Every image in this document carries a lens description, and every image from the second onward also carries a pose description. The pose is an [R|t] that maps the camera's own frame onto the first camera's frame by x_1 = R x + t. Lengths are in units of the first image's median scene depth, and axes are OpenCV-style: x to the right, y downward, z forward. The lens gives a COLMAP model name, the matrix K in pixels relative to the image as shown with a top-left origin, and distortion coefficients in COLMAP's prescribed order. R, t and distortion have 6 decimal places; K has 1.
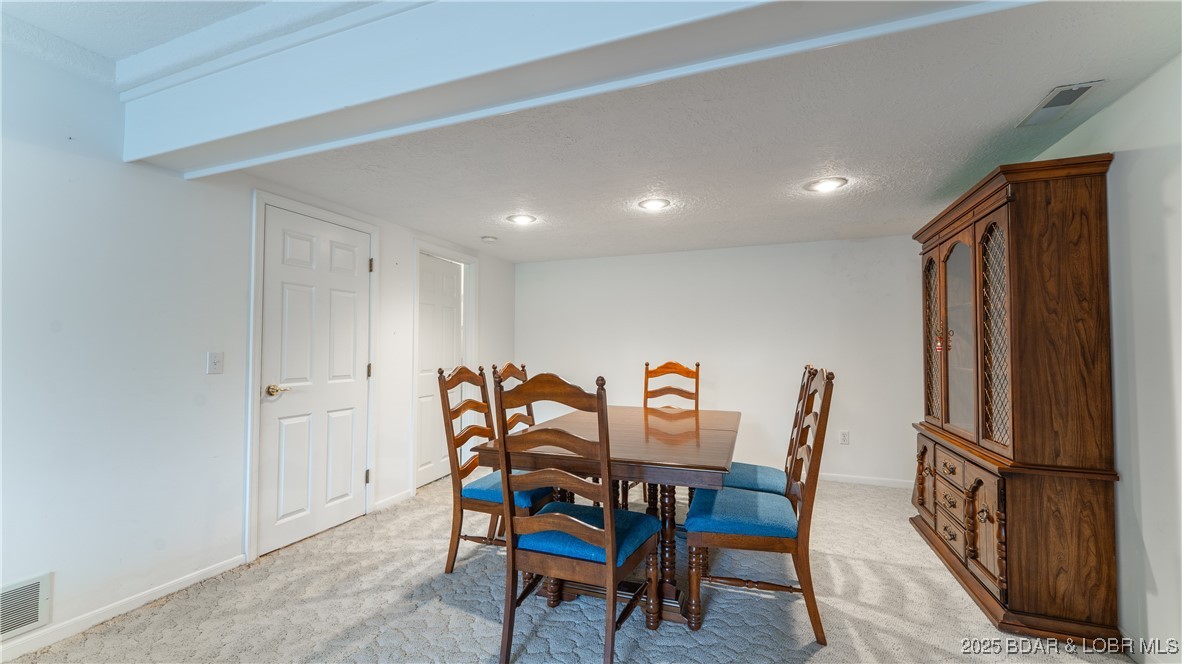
lens RADIAL K [[467.9, 0, 591.0], [0, 467.9, 332.0], [0, 0, 1]] dist [0.054503, 0.000028]
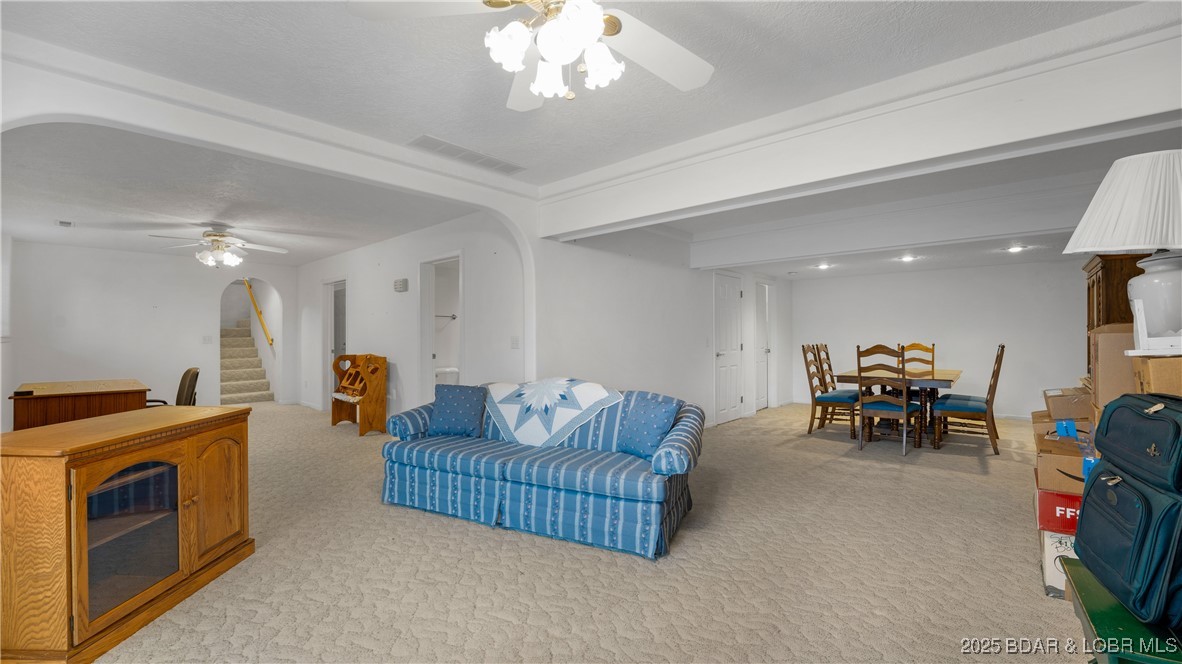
lens RADIAL K [[499.0, 0, 591.0], [0, 499.0, 332.0], [0, 0, 1]] dist [-0.000936, -0.000103]
pose [[0.938778, -0.008640, -0.344414, -0.346282], [0.021507, 0.999205, 0.033554, -0.067065], [0.343850, -0.038906, 0.938218, -1.223682]]
